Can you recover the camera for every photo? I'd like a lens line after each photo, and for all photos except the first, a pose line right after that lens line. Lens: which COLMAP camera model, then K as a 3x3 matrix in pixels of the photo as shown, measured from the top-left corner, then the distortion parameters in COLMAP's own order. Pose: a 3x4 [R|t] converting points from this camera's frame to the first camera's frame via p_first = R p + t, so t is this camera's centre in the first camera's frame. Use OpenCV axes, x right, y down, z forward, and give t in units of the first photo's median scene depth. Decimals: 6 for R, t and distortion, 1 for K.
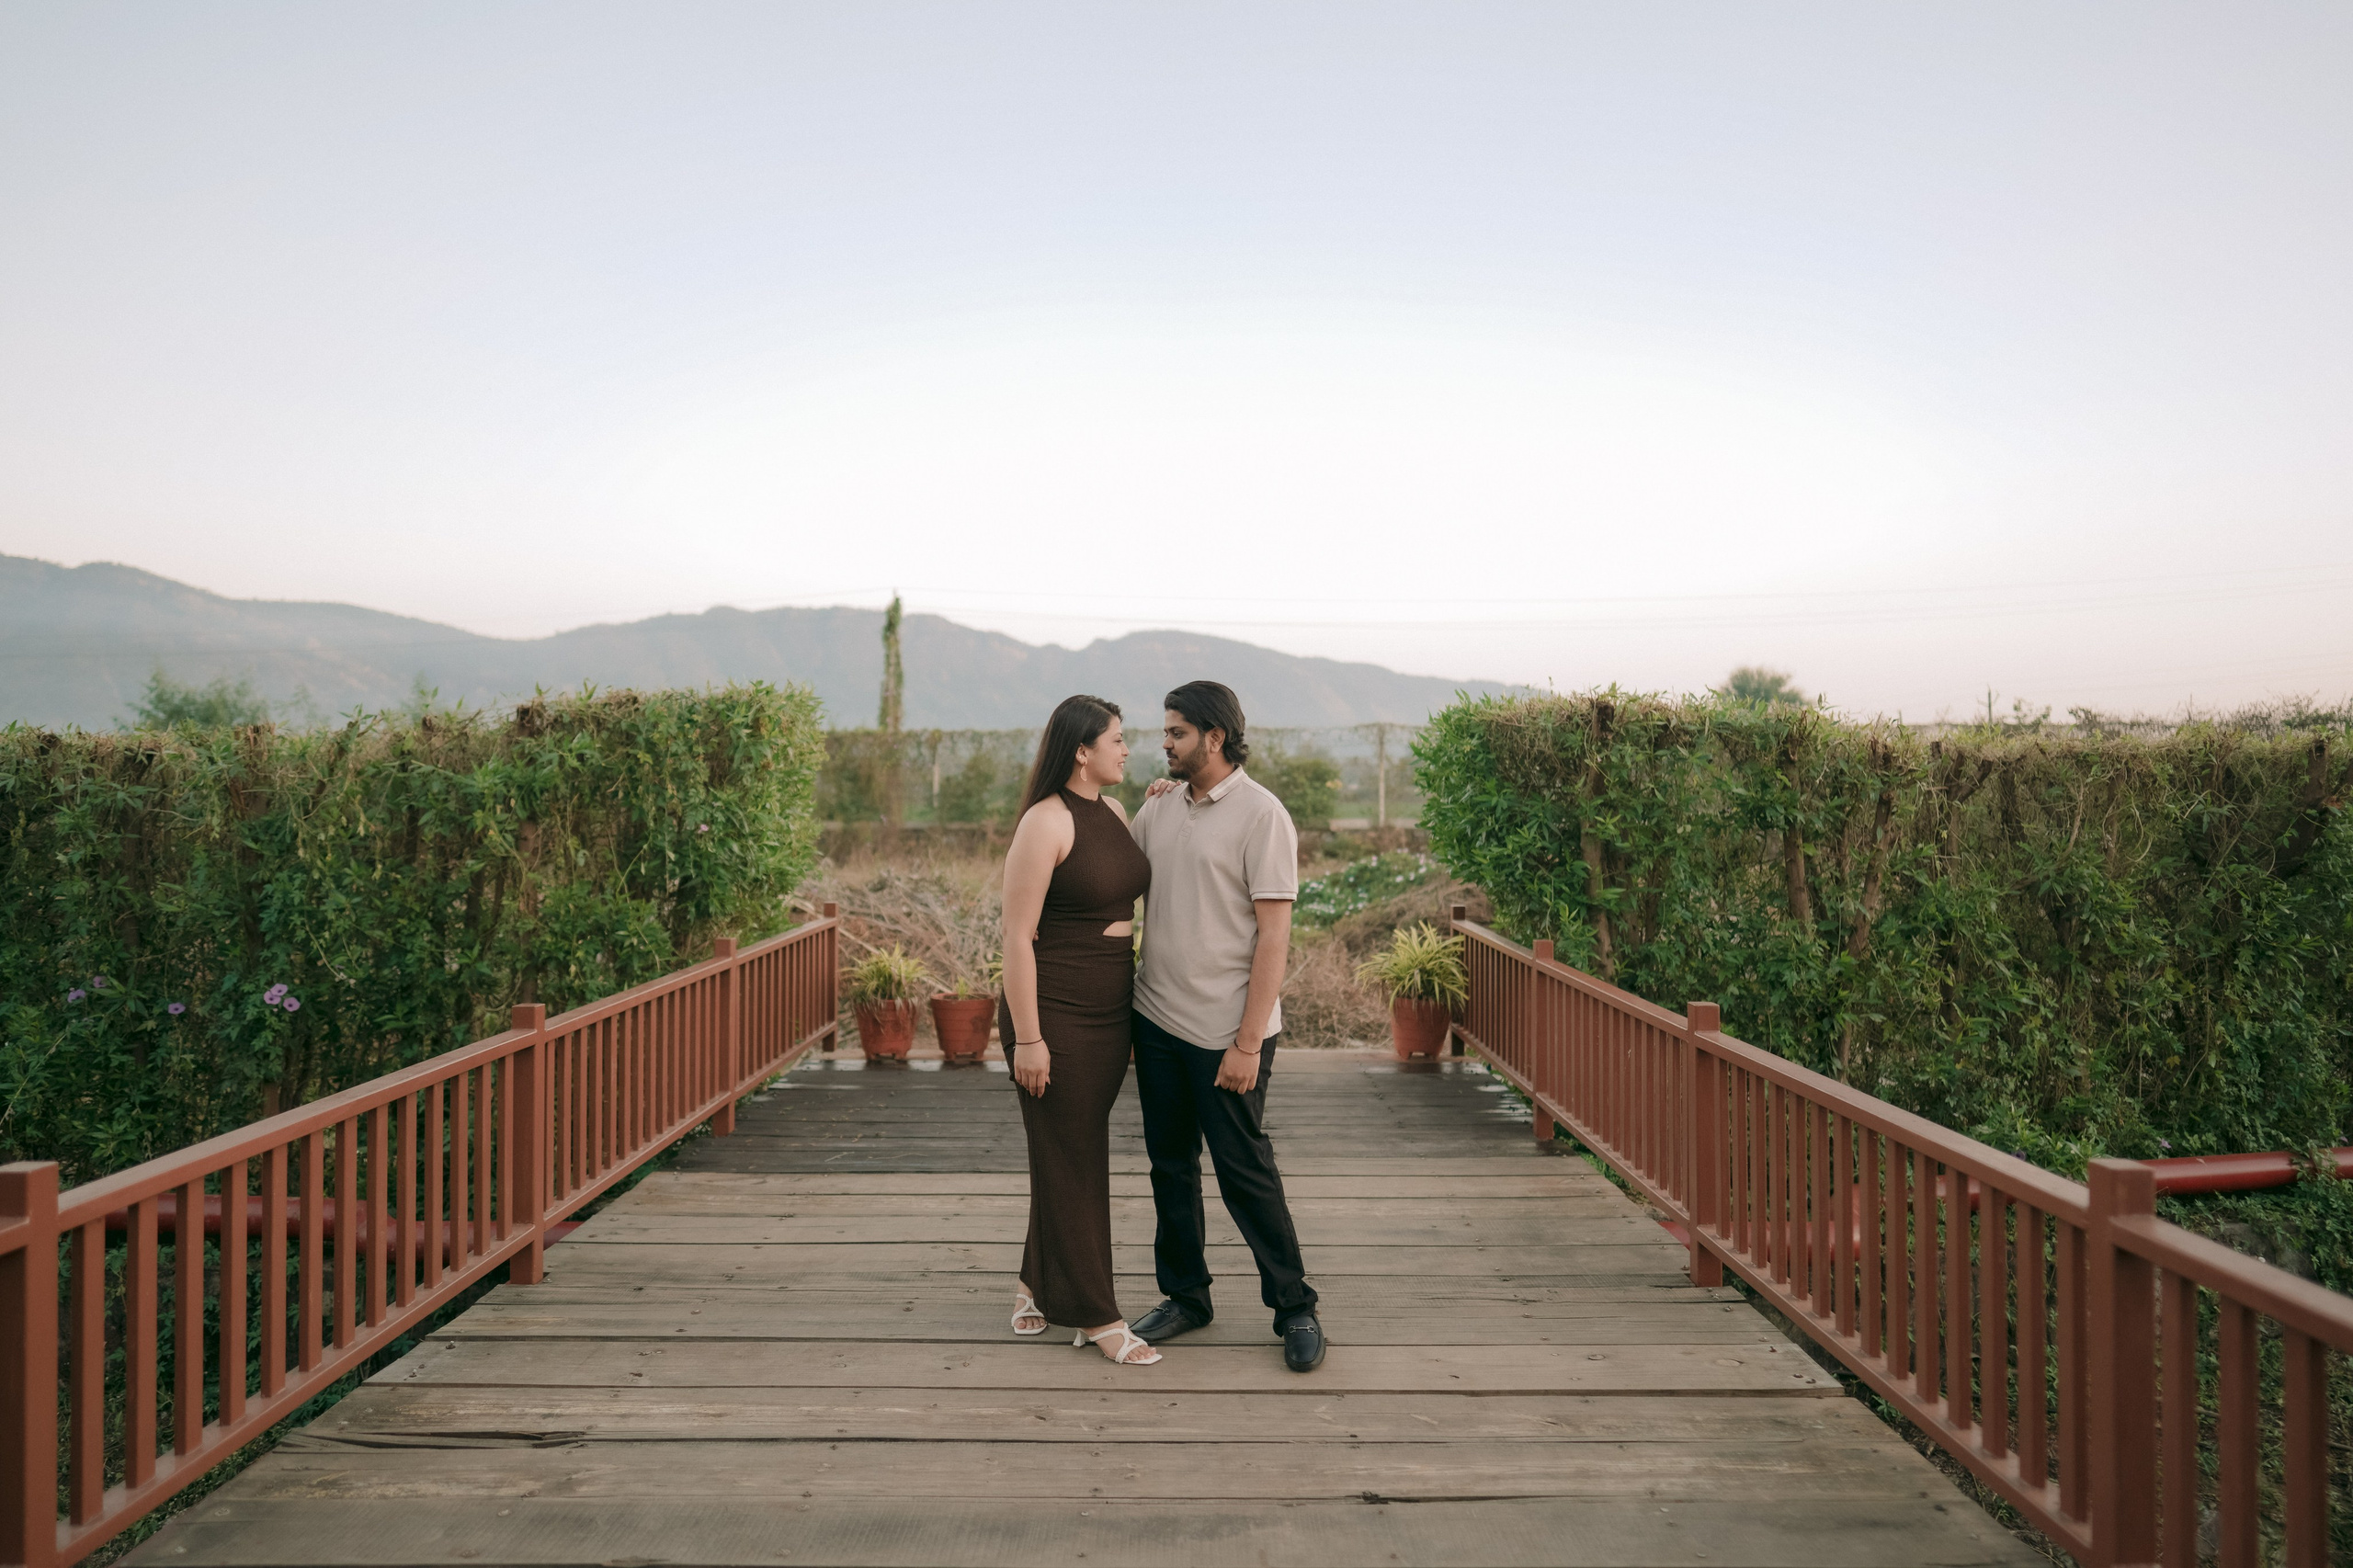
lens RADIAL K [[1578.3, 0, 1171.9], [0, 1578.3, 781.5], [0, 0, 1]] dist [-0.006813, -0.001301]
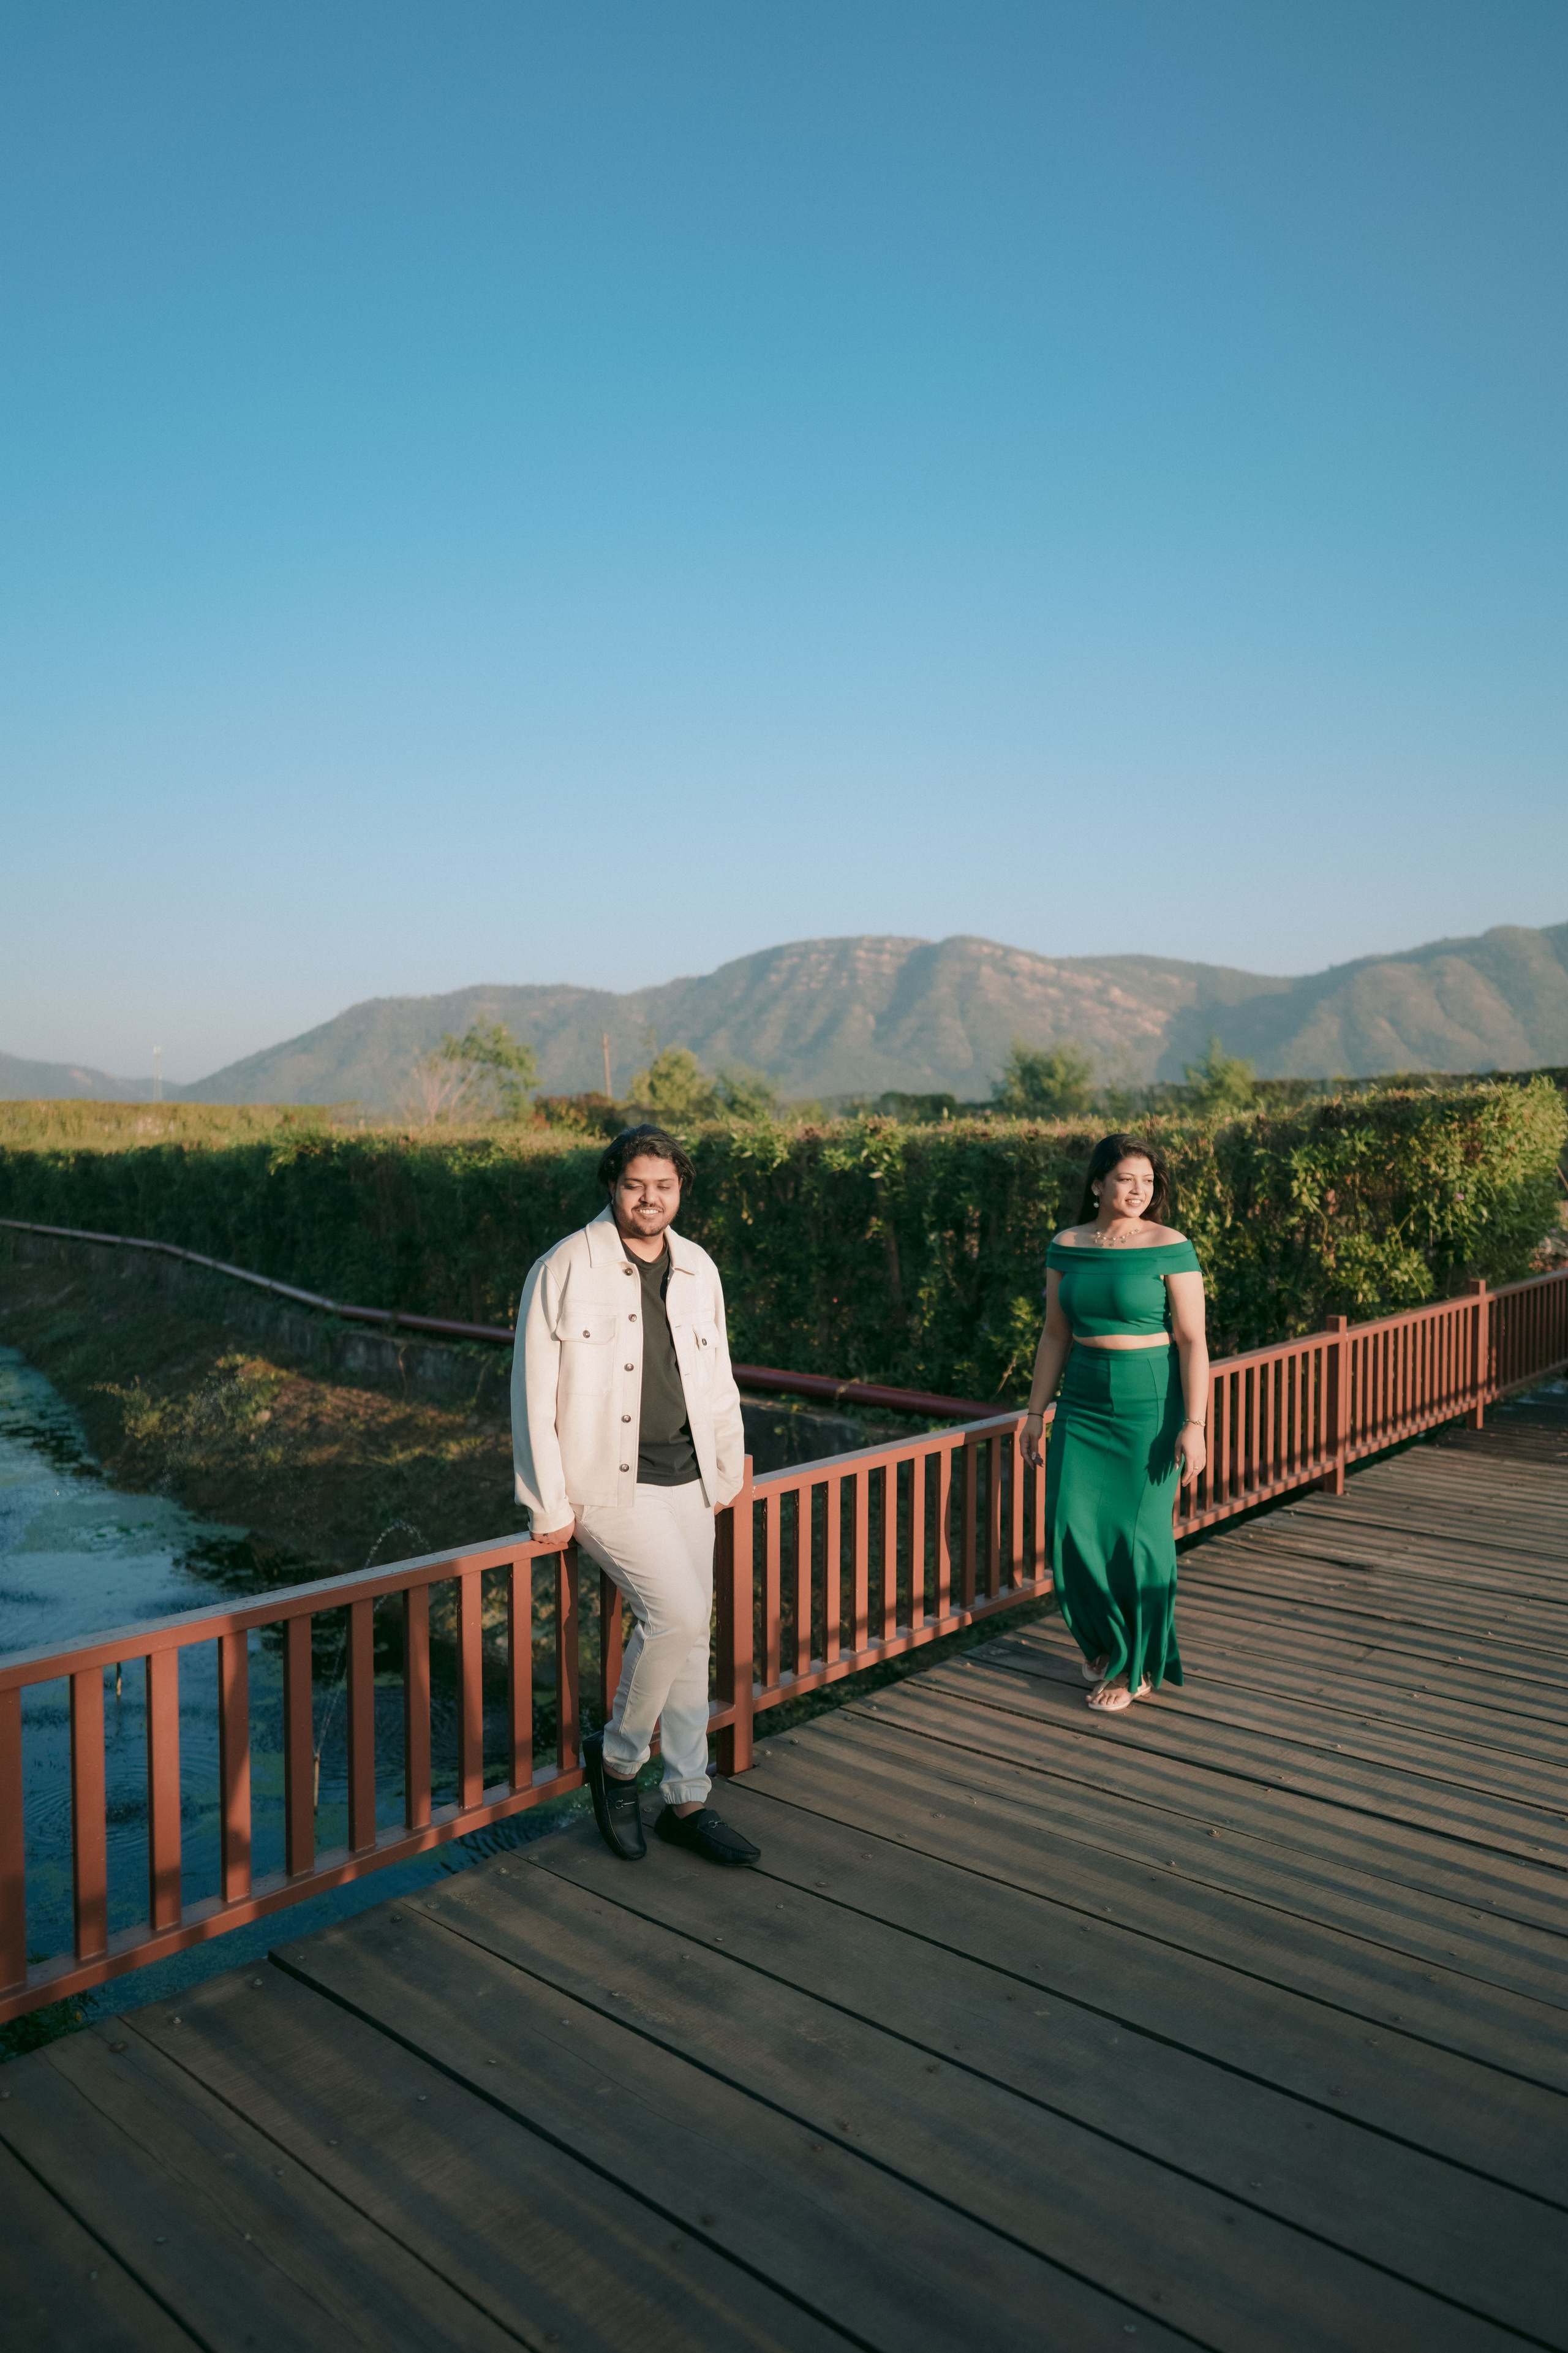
lens RADIAL K [[1578.2, 0, 778.4], [0, 1578.2, 1179.3], [0, 0, 1]] dist [-0.006813, -0.001301]
pose [[0.759366, 0.017124, -0.650438, 0.130243], [0.010376, 0.999208, 0.038420, -0.041945], [0.650581, -0.035924, 0.758587, -0.377104]]
